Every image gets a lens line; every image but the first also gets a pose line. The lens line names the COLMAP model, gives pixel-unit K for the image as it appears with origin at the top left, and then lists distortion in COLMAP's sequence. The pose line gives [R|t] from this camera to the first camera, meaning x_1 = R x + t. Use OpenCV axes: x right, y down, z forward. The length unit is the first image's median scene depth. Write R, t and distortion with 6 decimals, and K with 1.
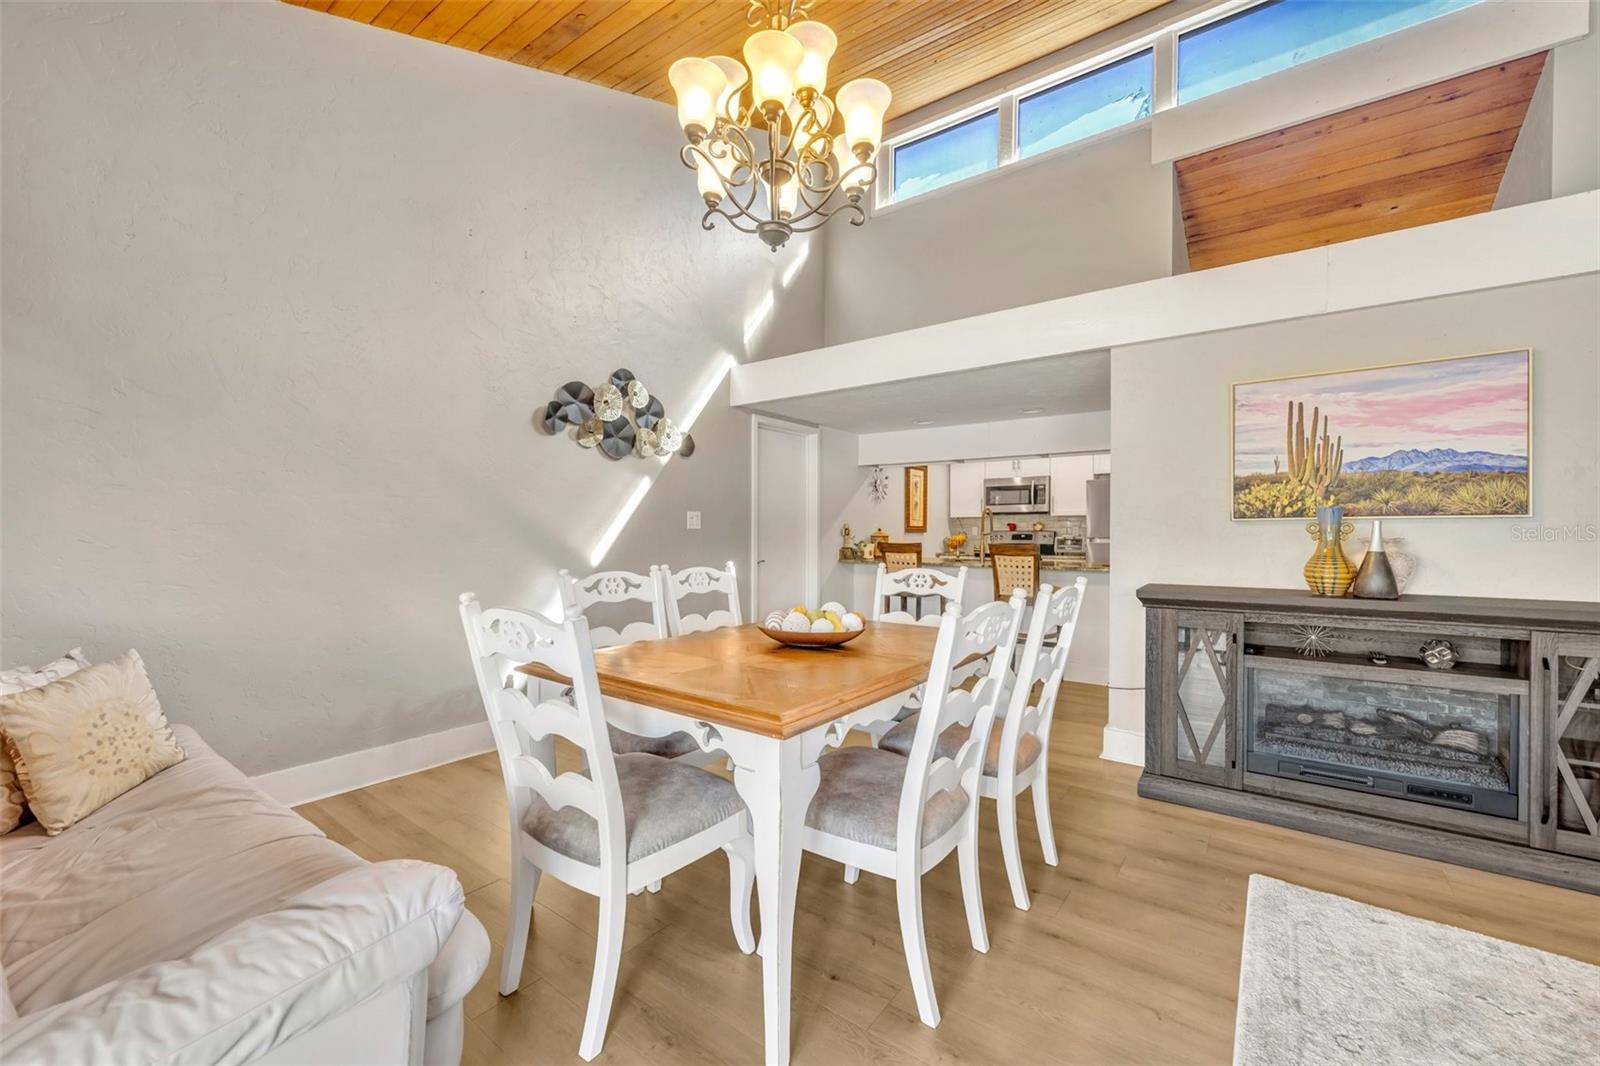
lens RADIAL K [[640.4, 0, 799.5], [0, 640.4, 537.2], [0, 0, 1]] dist [-0.002244, -0.000176]
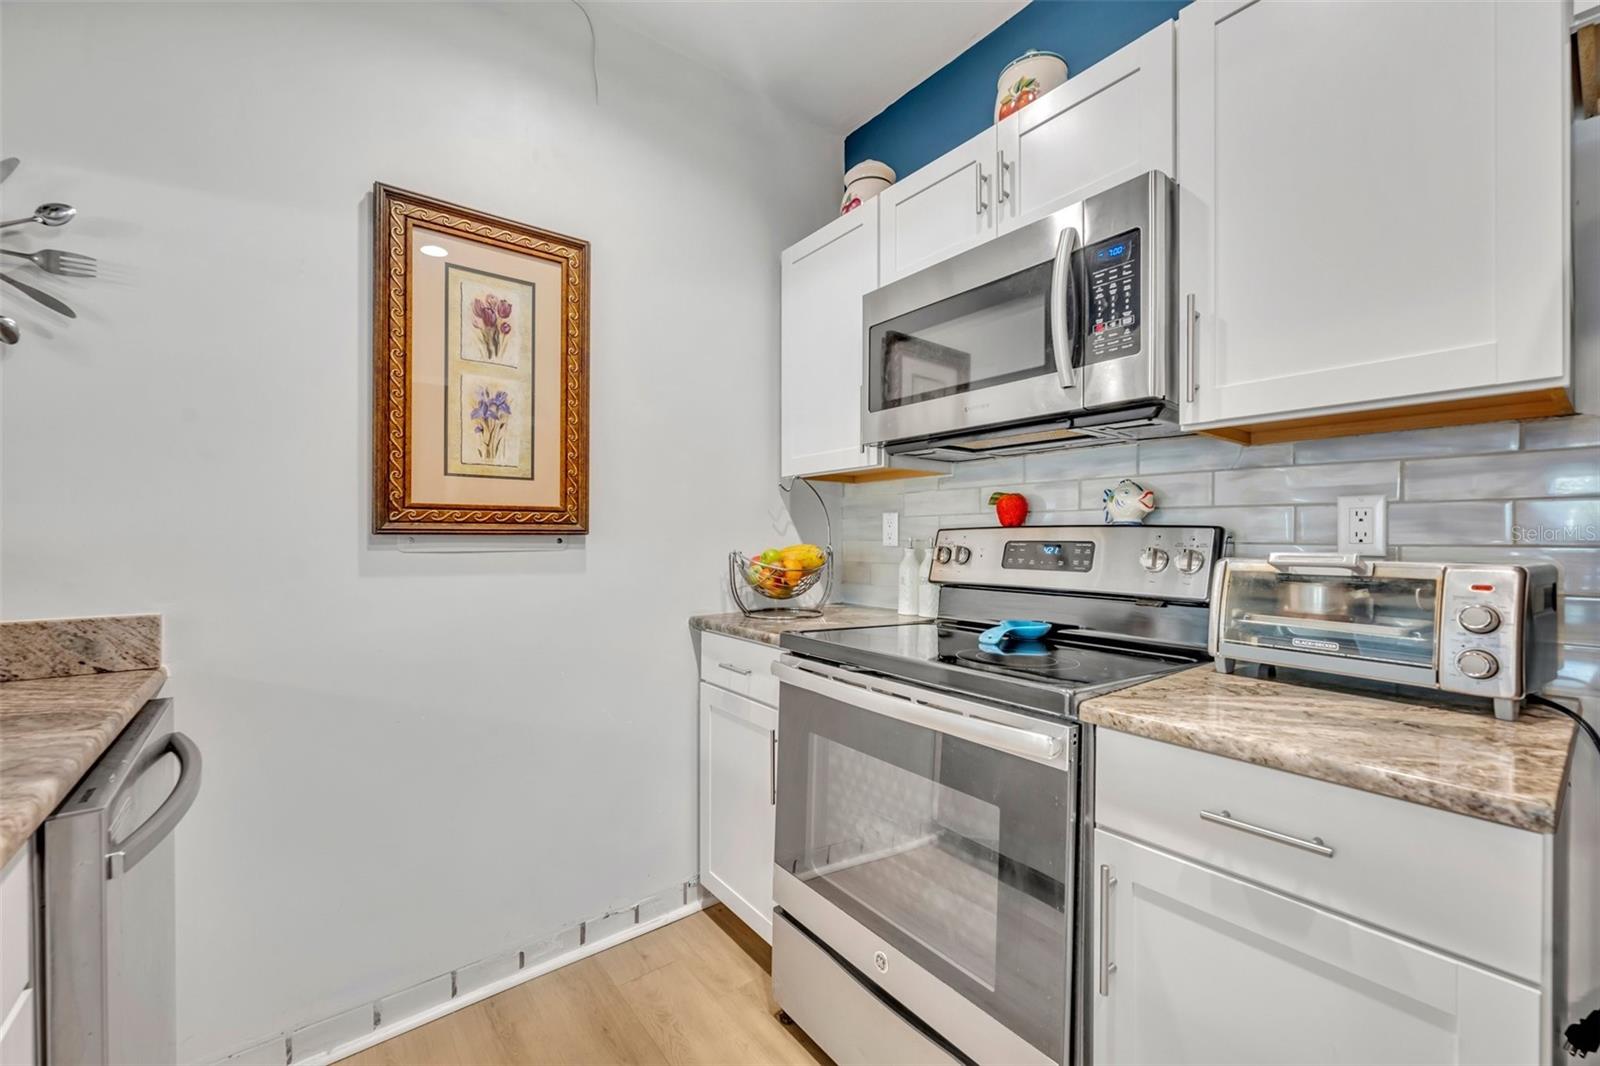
lens RADIAL K [[641.3, 0, 803.9], [0, 641.3, 537.1], [0, 0, 1]] dist [-0.002280, -0.000387]
pose [[0.963075, 0.000554, -0.269234, 0.621480], [-0.002289, 0.999979, -0.006131, -0.009680], [0.269225, 0.006521, 0.963055, 1.478370]]
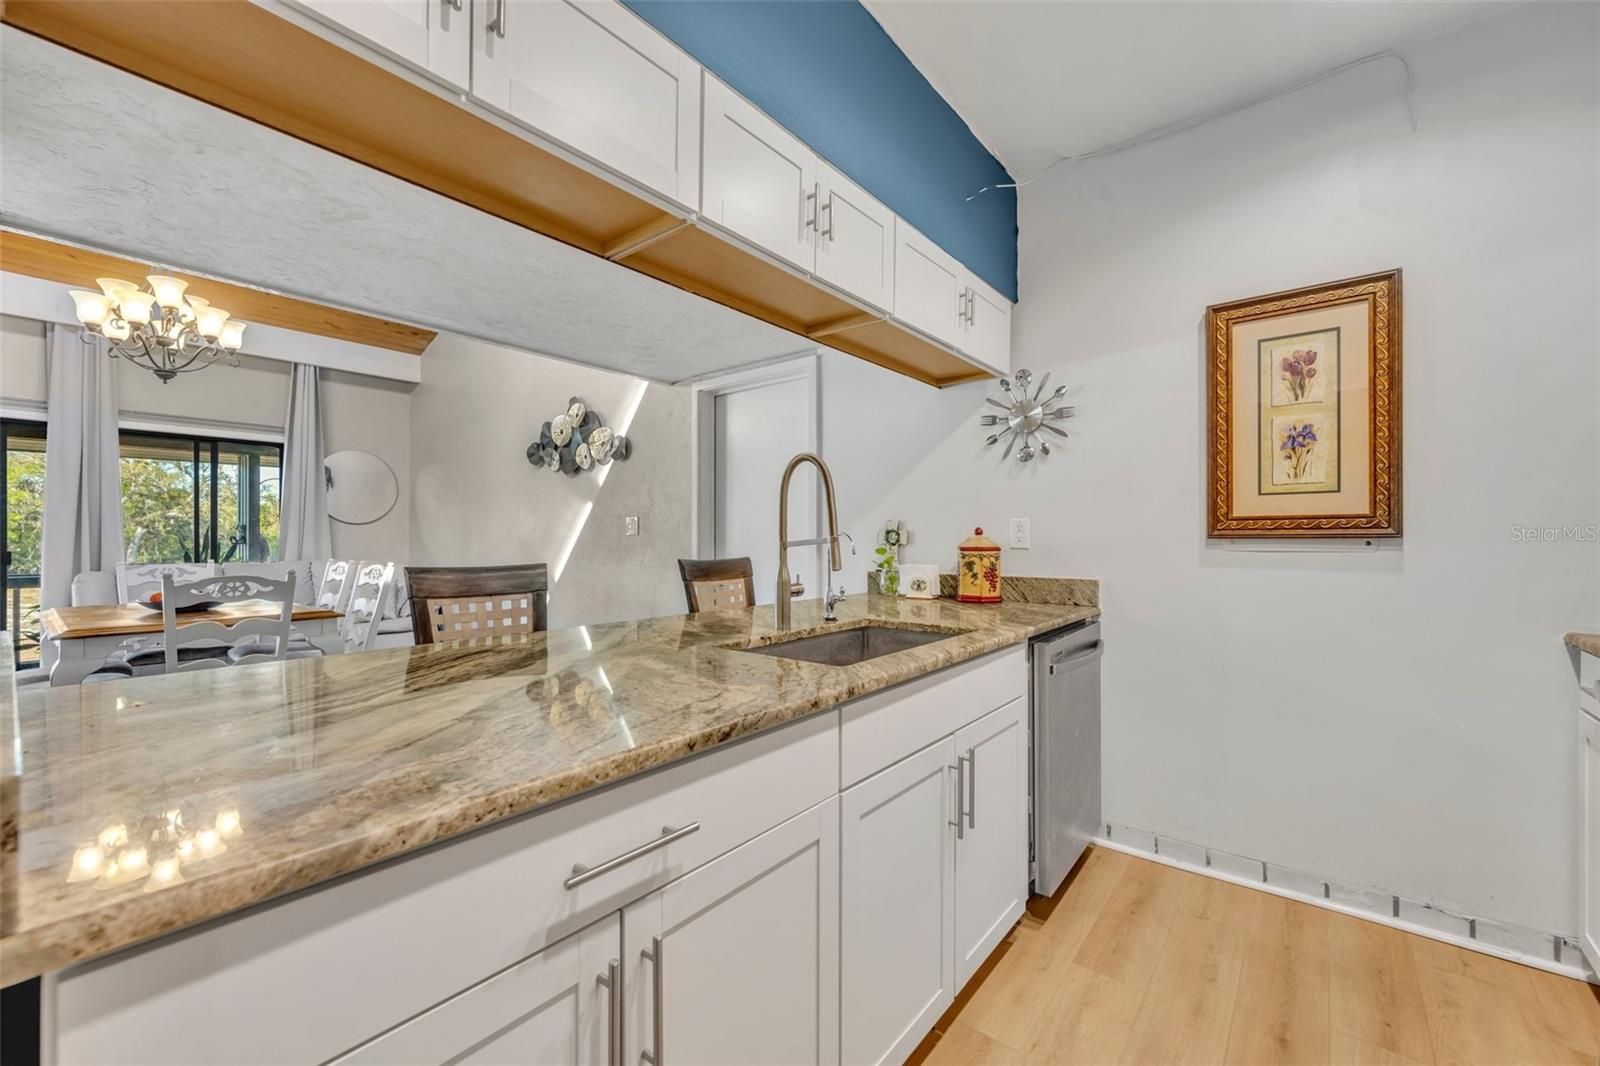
lens RADIAL K [[641.3, 0, 793.4], [0, 641.3, 539.9], [0, 0, 1]] dist [-0.002280, -0.000387]
pose [[-0.059694, -0.001164, -0.998216, 0.855494], [-0.009260, 0.999957, -0.000613, -0.007961], [0.998174, 0.009207, -0.059702, 1.441580]]
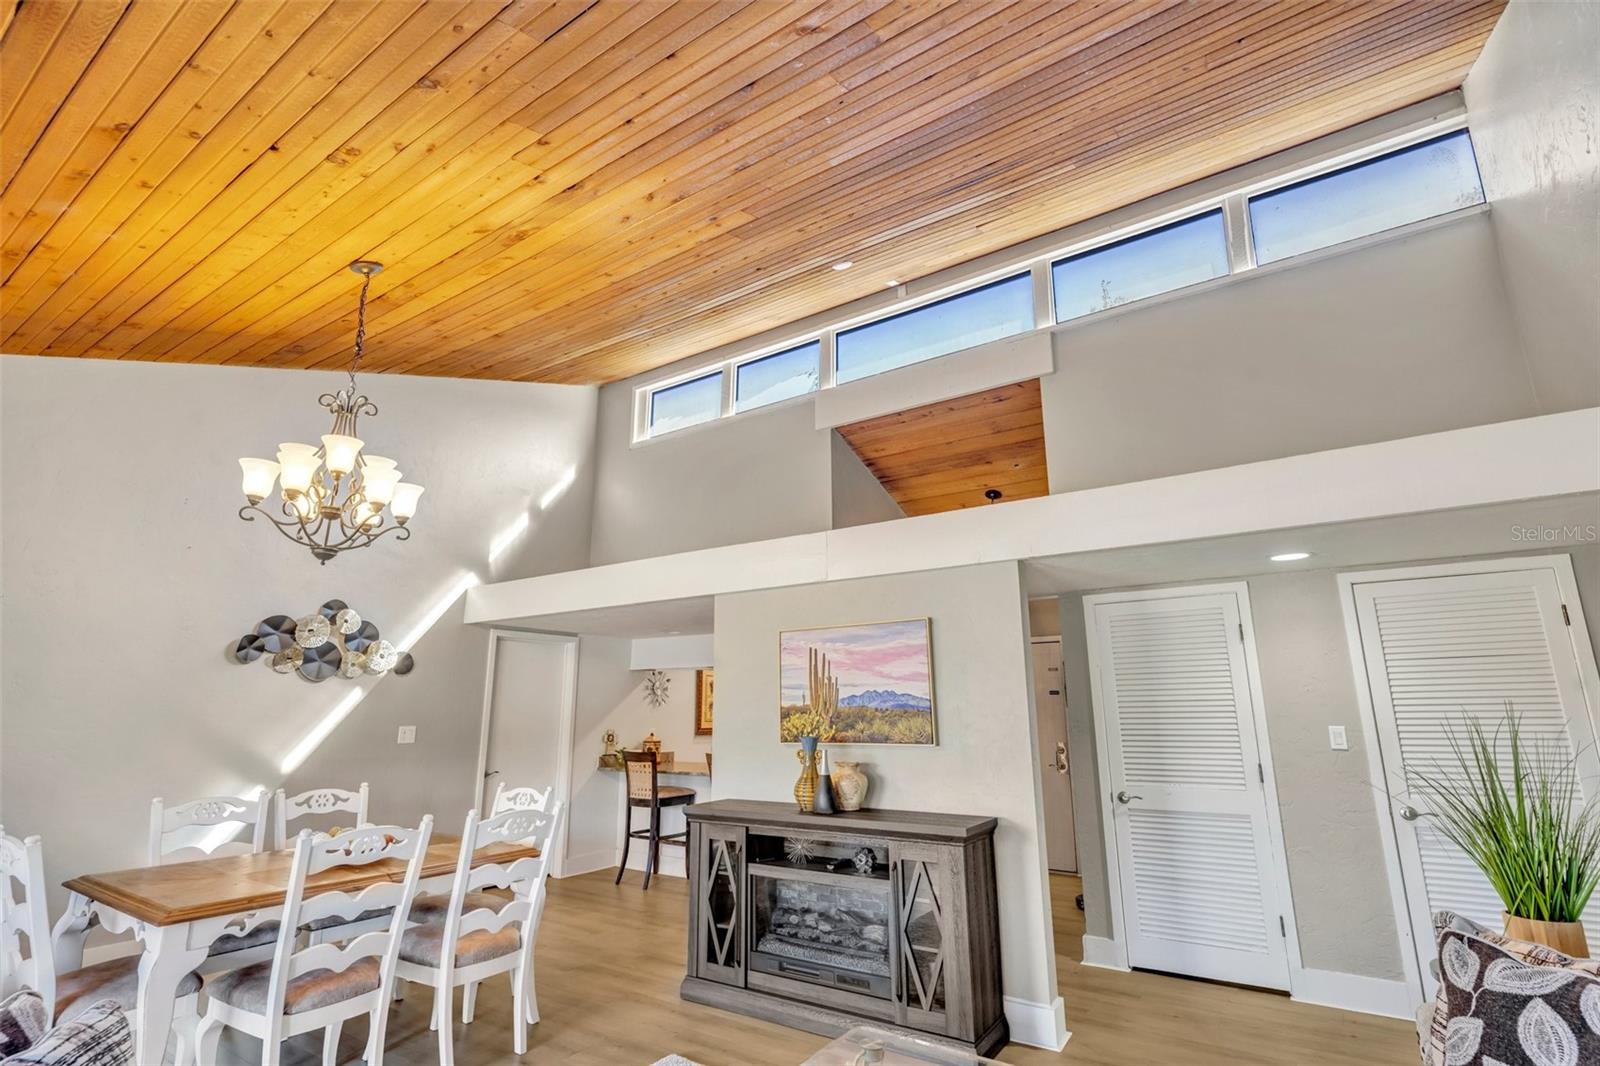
lens RADIAL K [[751.1, 0, 797.1], [0, 751.1, 536.0], [0, 0, 1]] dist [-0.000942, -0.000005]
pose [[0.998698, 0.004855, 0.050781, 0.459266], [0.007399, 0.971150, -0.238356, -0.050234], [-0.050473, 0.238421, 0.969849, -0.341847]]
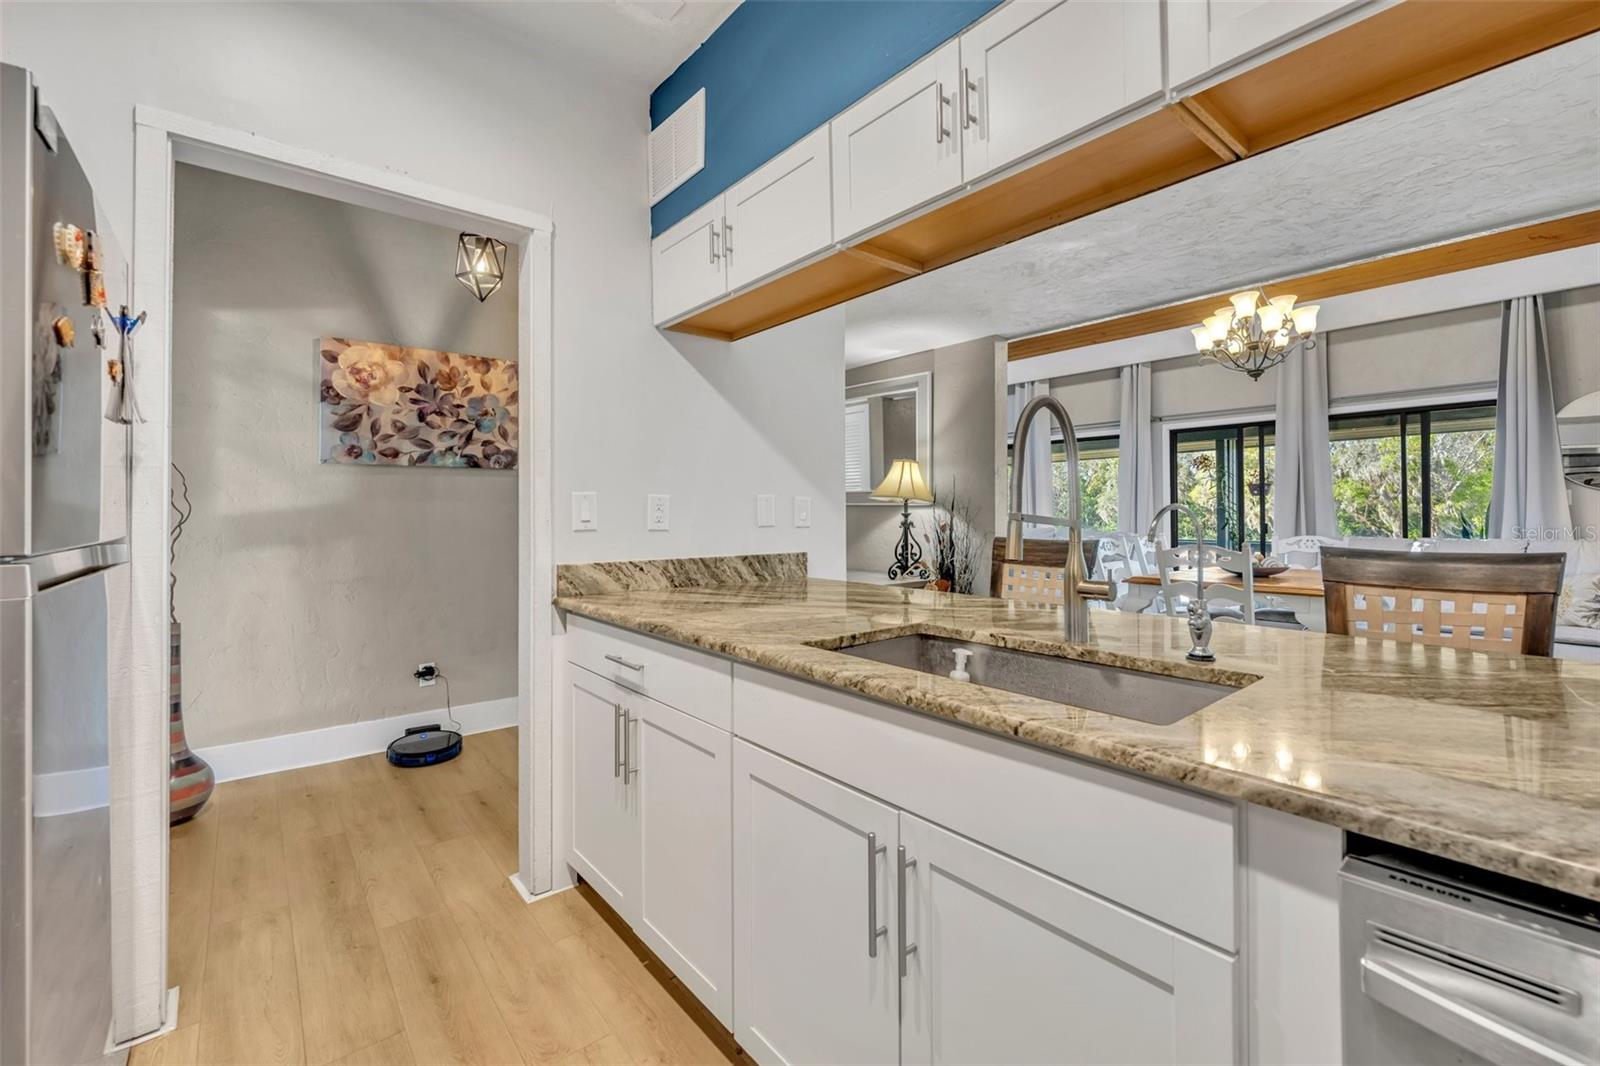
lens RADIAL K [[669.3, 0, 804.0], [0, 669.3, 509.8], [0, 0, 1]] dist [0.000856, -0.000244]
pose [[-0.970308, 0.002106, 0.241864, 0.454456], [0.002887, 0.999992, 0.002874, -0.013217], [-0.241856, 0.003487, -0.970306, 1.769325]]
